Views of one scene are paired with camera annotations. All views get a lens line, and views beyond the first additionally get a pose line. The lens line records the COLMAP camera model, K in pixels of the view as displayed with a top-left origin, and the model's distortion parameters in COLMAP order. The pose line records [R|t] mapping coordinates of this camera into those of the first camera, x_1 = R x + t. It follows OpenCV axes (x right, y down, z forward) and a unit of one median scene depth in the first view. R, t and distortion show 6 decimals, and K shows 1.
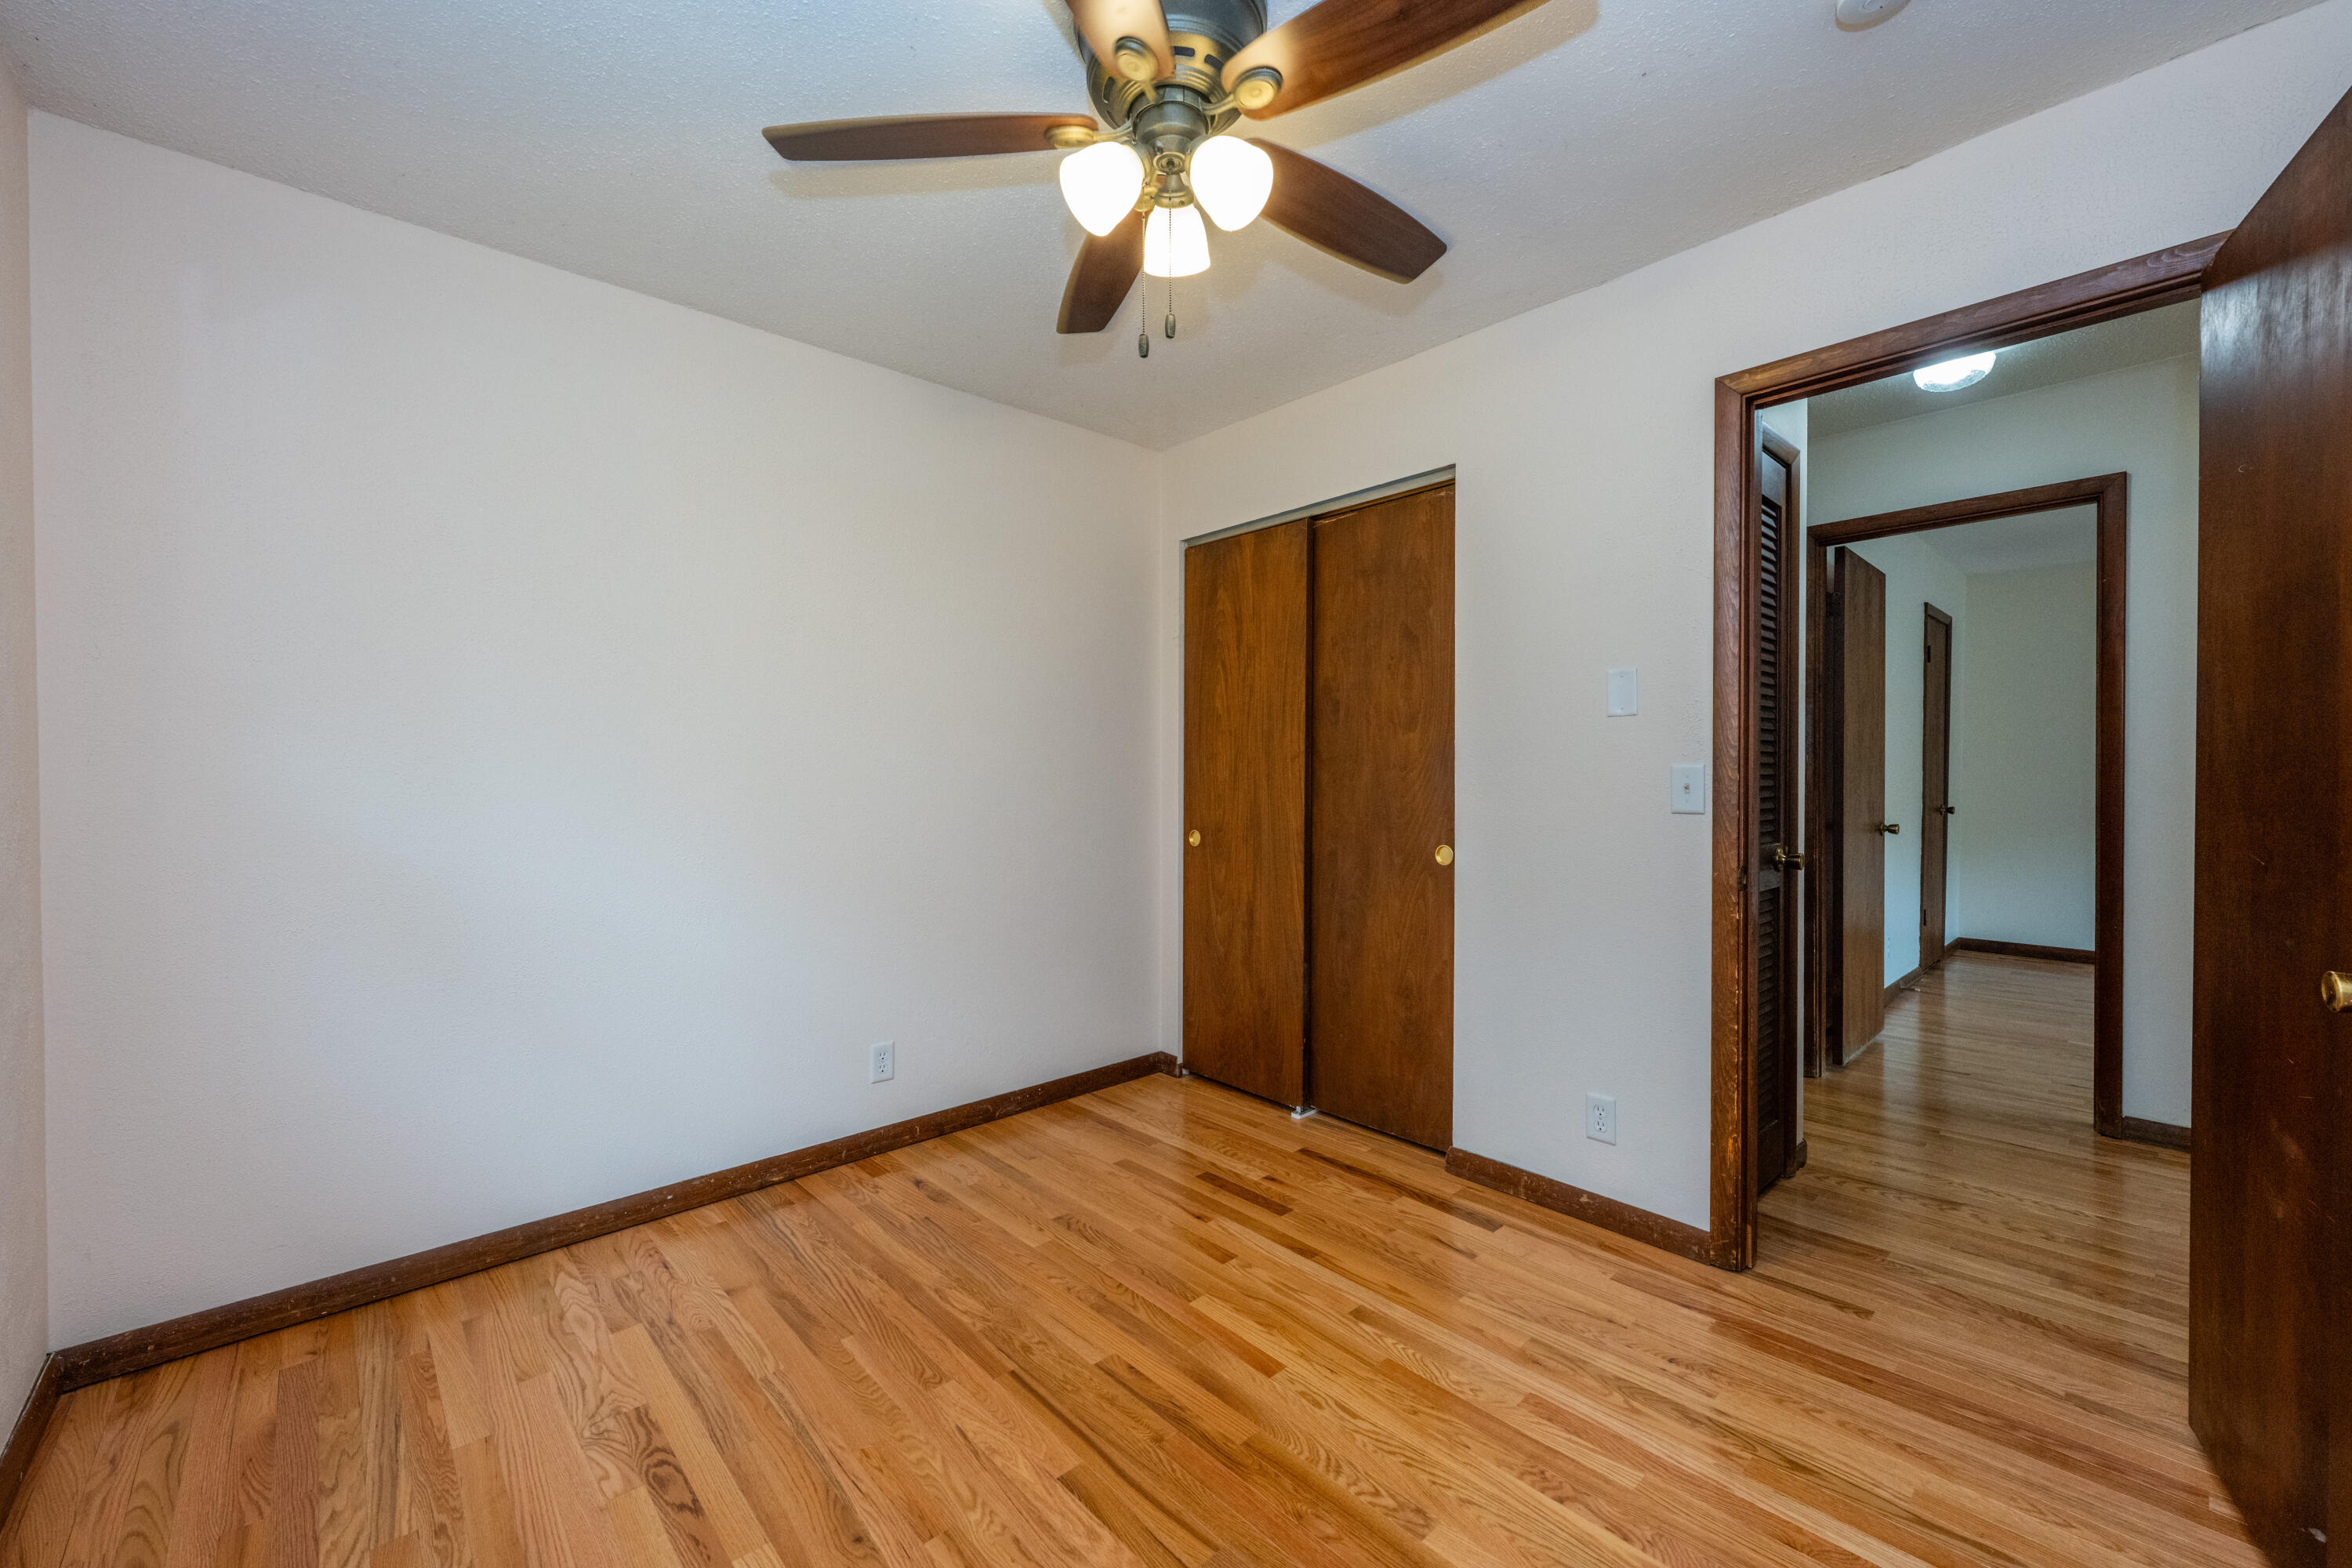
lens RADIAL K [[935.6, 0, 1174.5], [0, 935.6, 777.1], [0, 0, 1]] dist [-0.001791, -0.000096]
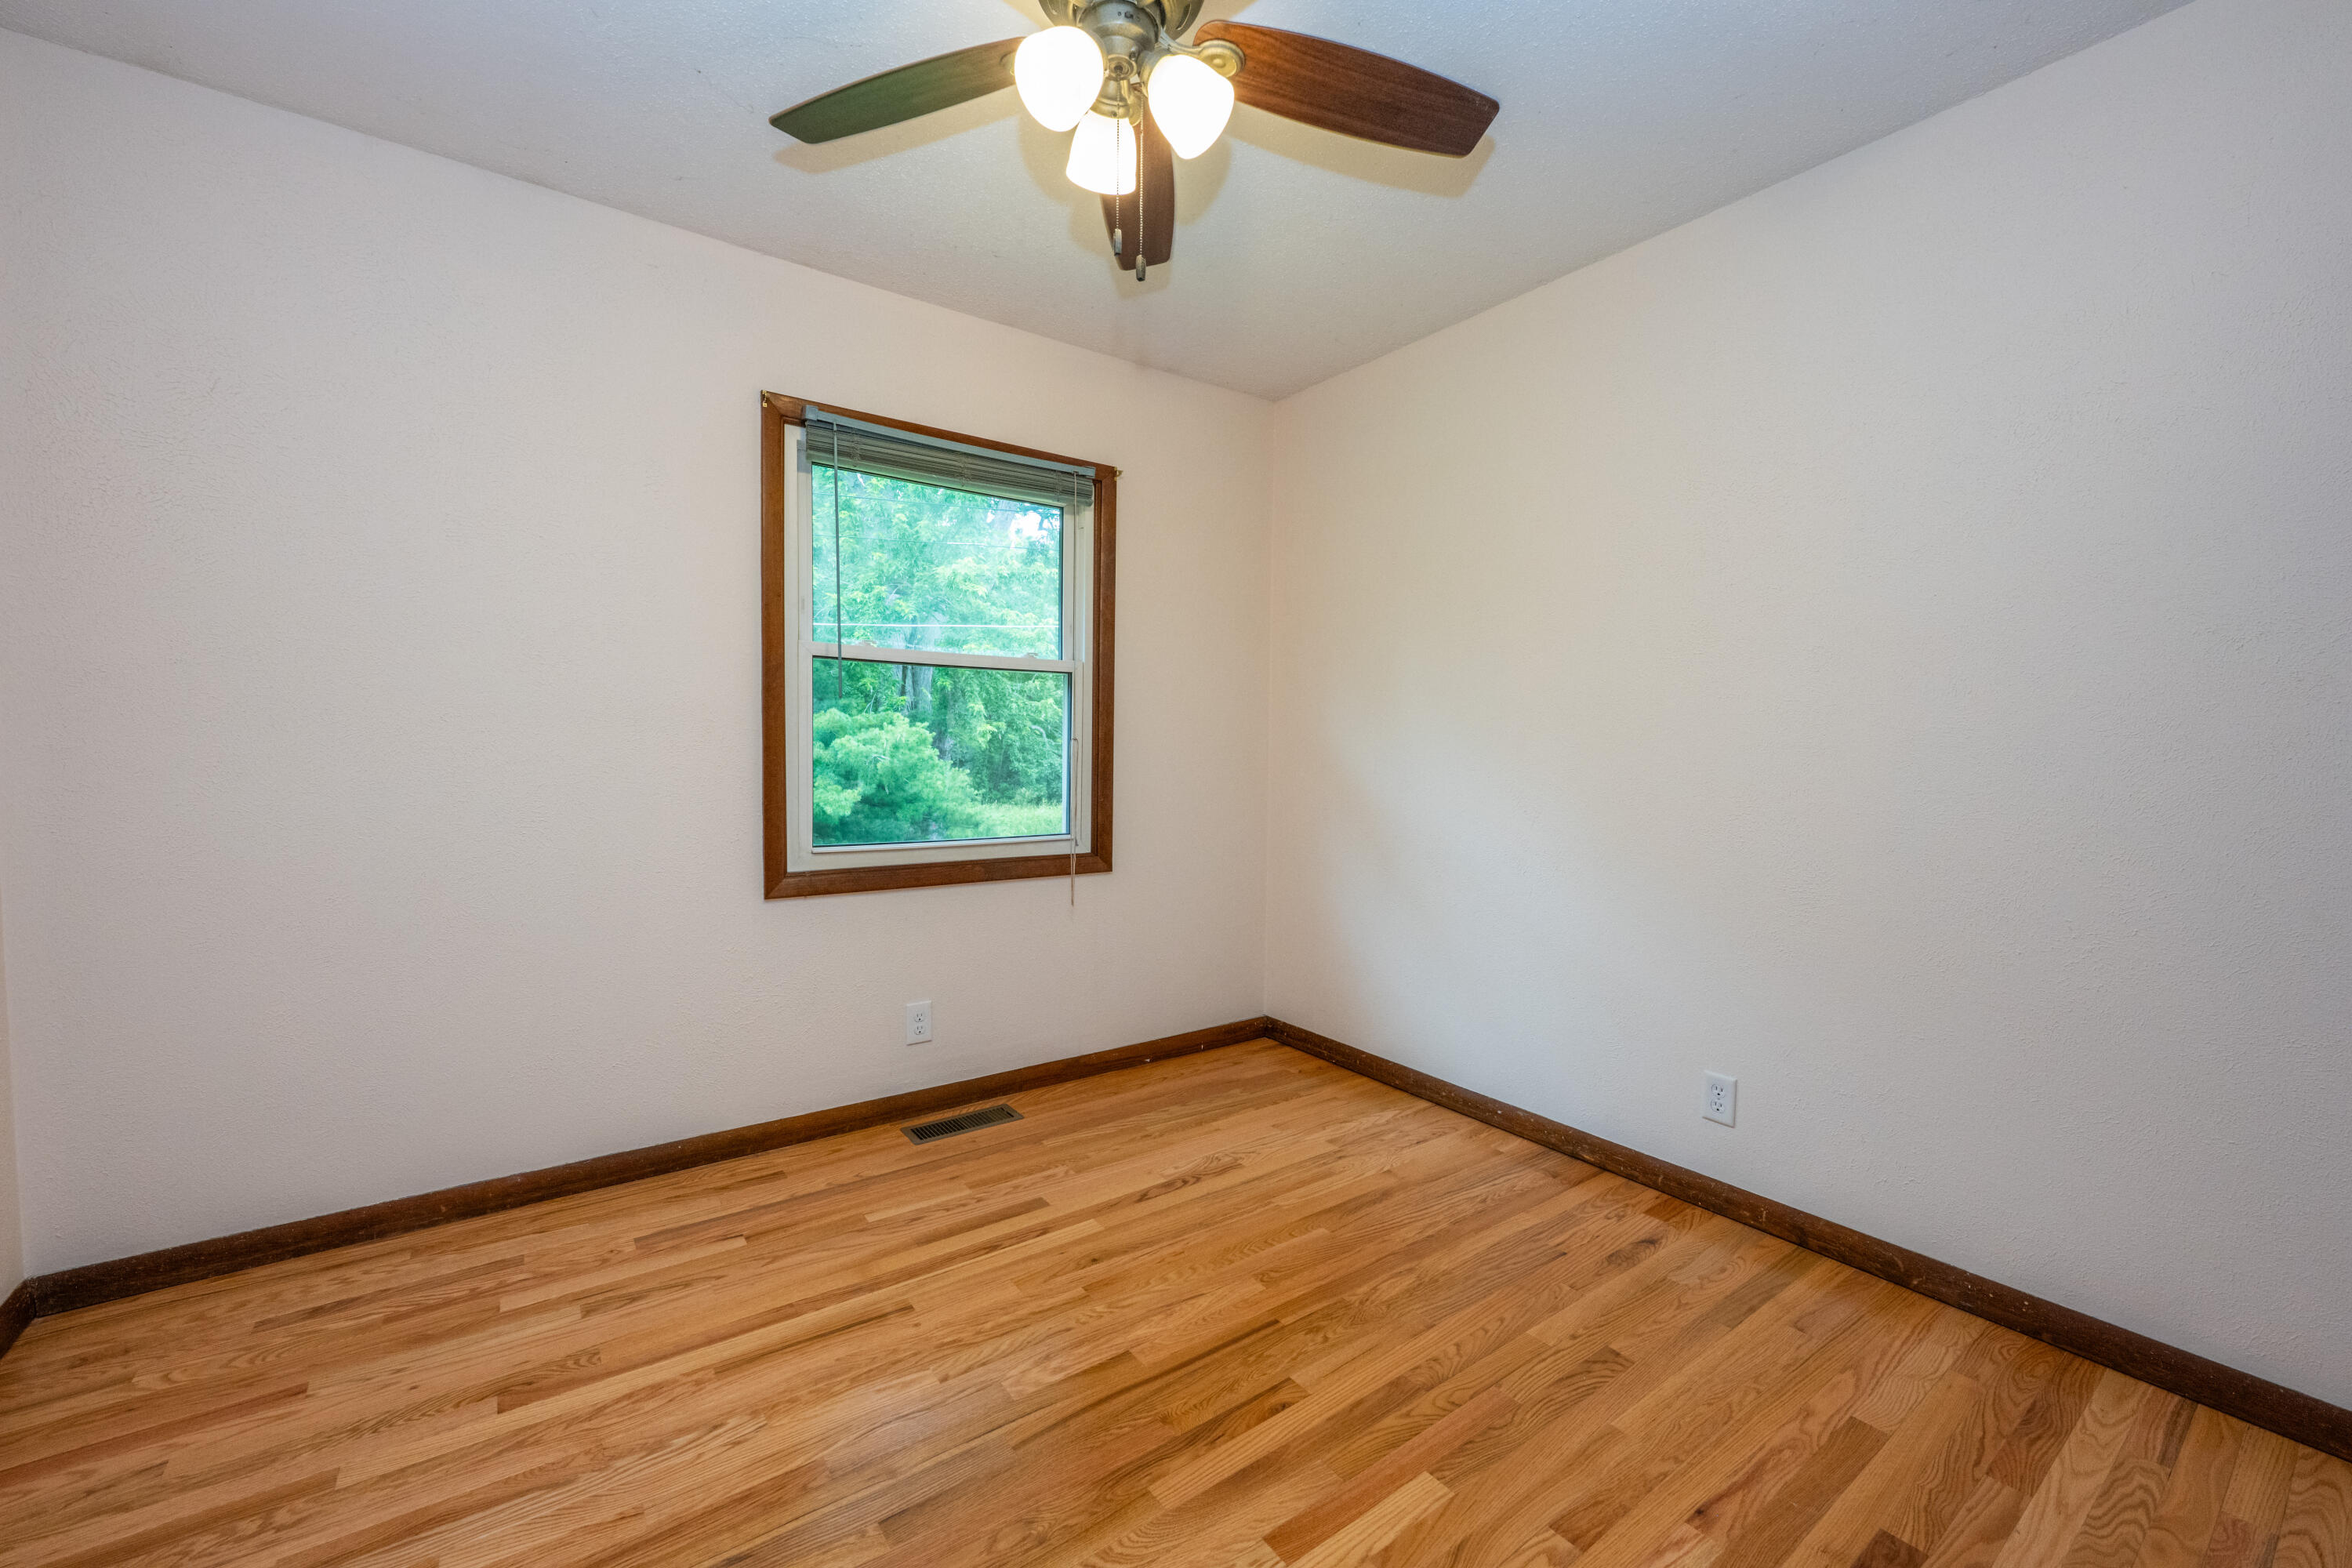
lens RADIAL K [[935.6, 0, 1175.0], [0, 935.6, 777.3], [0, 0, 1]] dist [-0.001791, -0.000096]
pose [[-0.116168, 0.037570, -0.992519, 0.724657], [-0.018834, 0.999021, 0.040021, 0.016615], [0.993051, 0.023343, -0.115347, 0.892016]]
